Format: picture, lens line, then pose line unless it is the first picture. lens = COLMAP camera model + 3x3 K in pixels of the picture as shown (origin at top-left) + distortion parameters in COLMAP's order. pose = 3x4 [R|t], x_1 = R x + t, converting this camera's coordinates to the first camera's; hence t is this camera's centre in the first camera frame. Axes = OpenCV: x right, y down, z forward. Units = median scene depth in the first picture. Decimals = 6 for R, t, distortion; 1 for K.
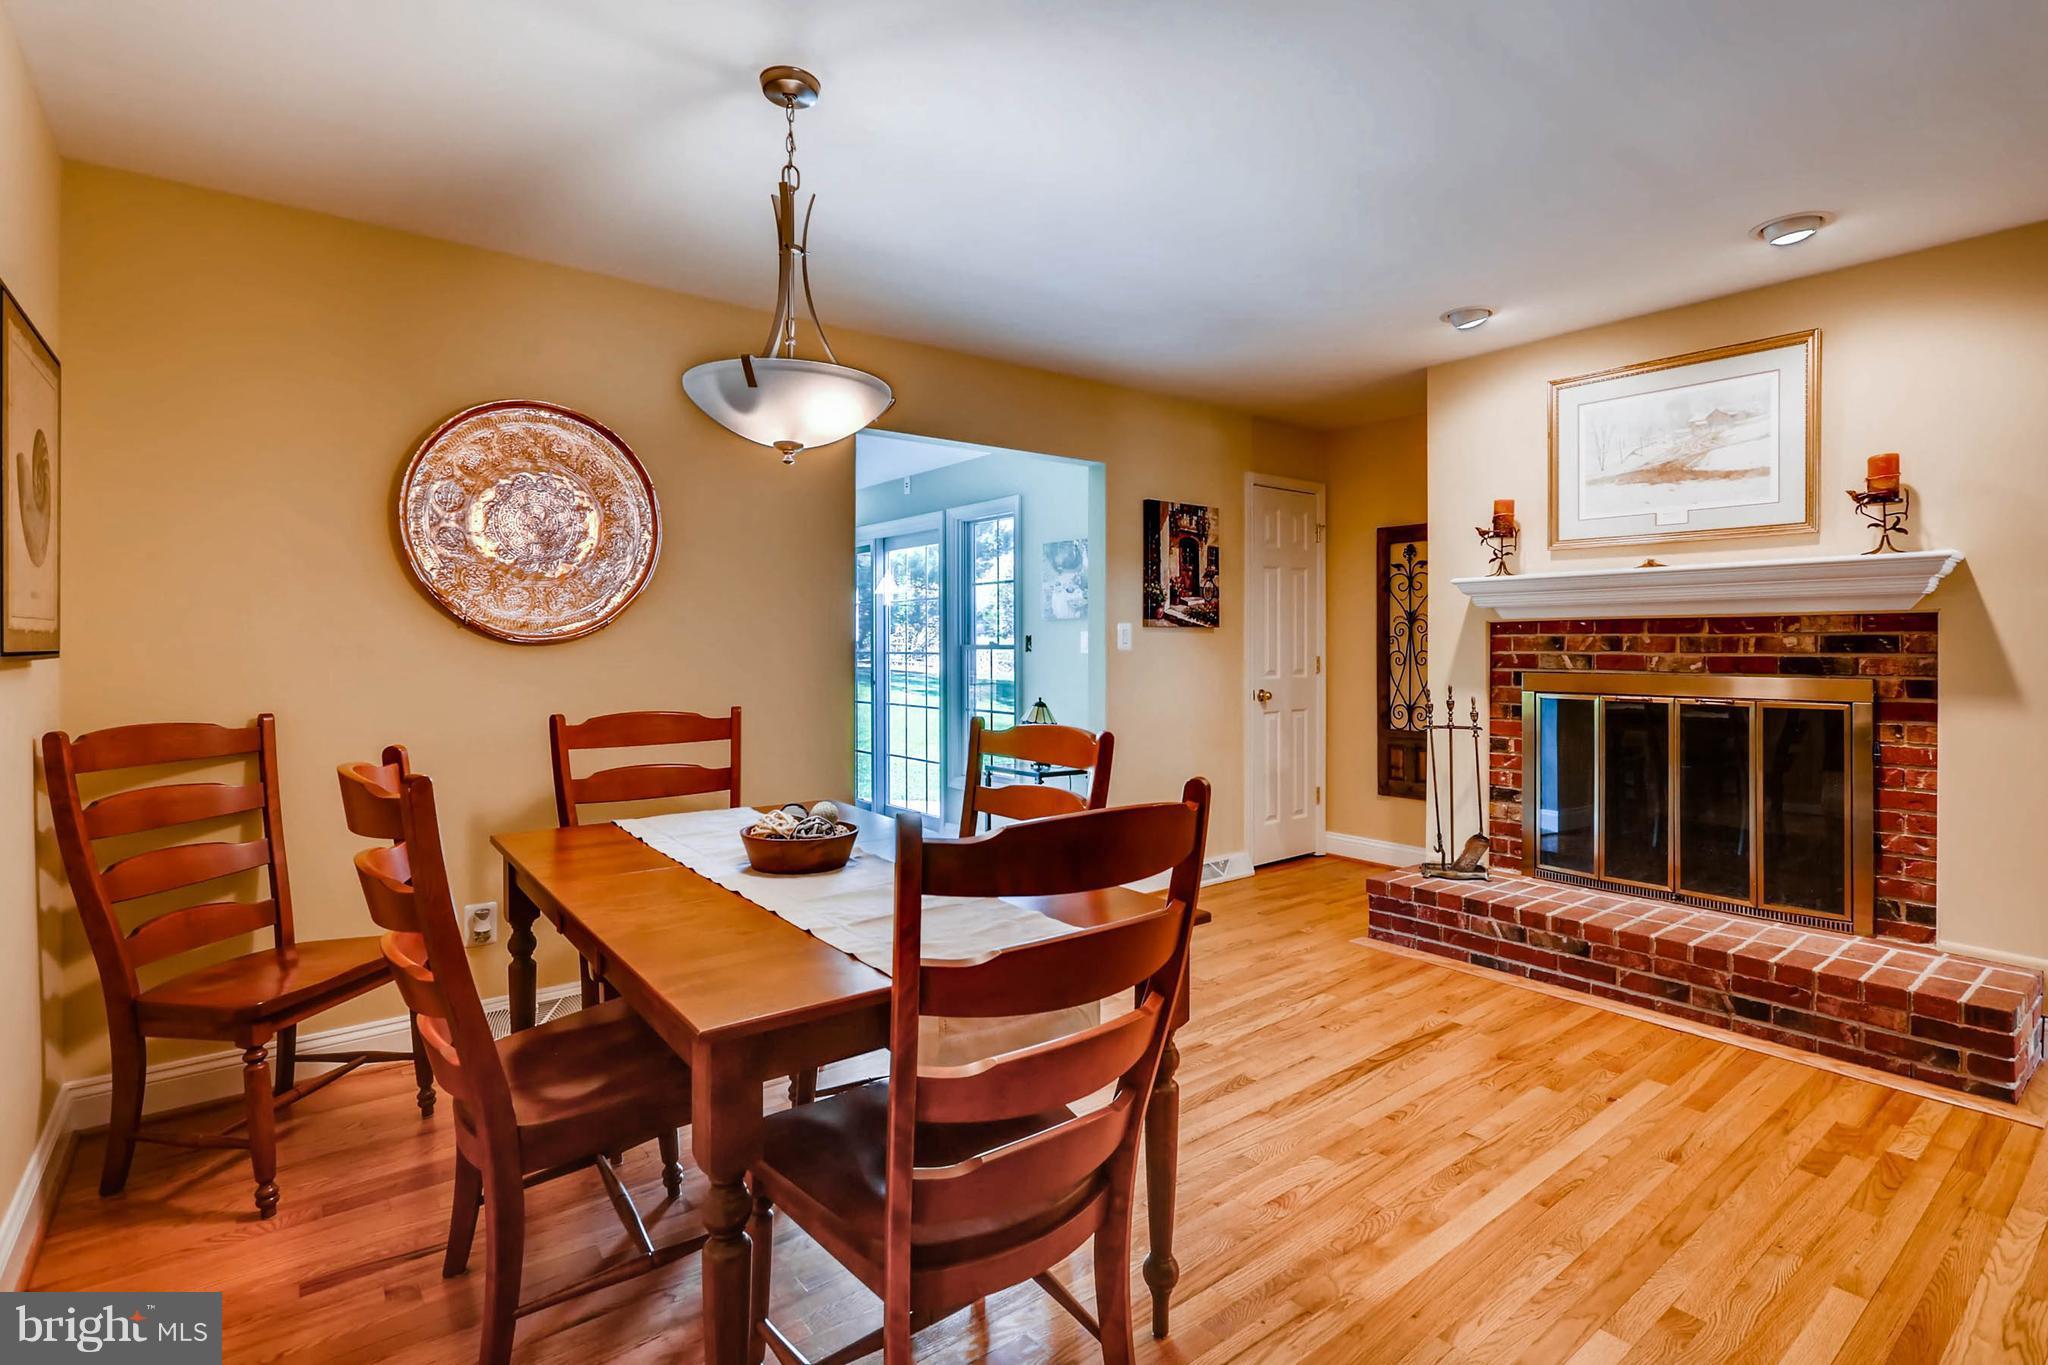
lens RADIAL K [[982.1, 0, 1023.1], [0, 982.1, 668.6], [0, 0, 1]] dist [0.033984, -0.000267]
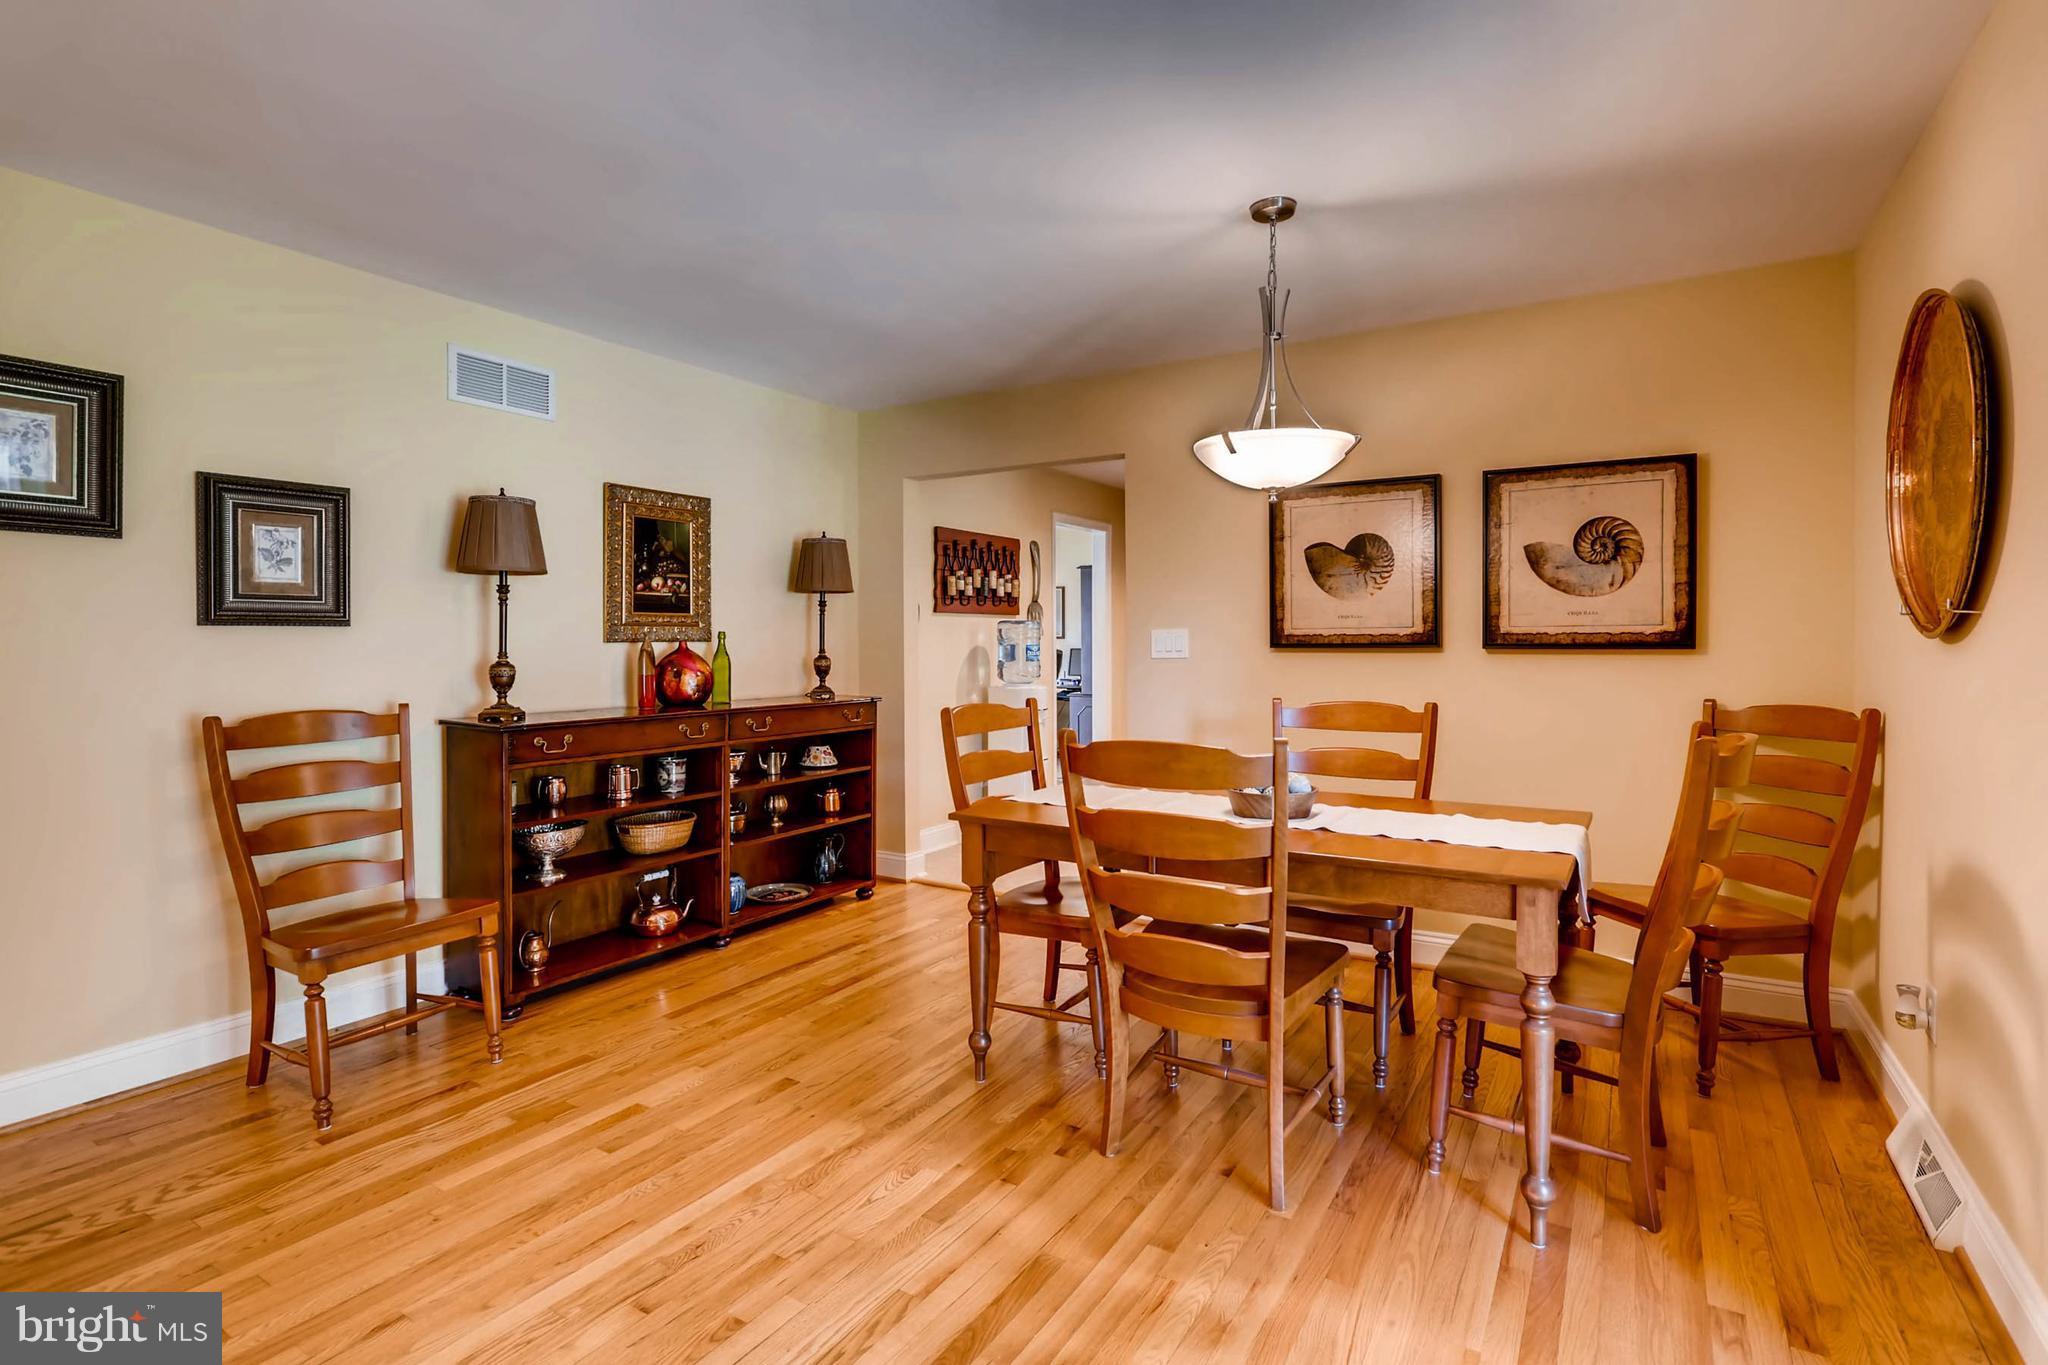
lens RADIAL K [[982.1, 0, 1018.7], [0, 982.1, 663.7], [0, 0, 1]] dist [0.033984, -0.000267]
pose [[-0.937015, 0.009210, -0.349167, 0.480095], [0.001252, 0.999734, 0.023010, -0.025312], [0.349286, 0.021124, -0.936778, 1.928405]]
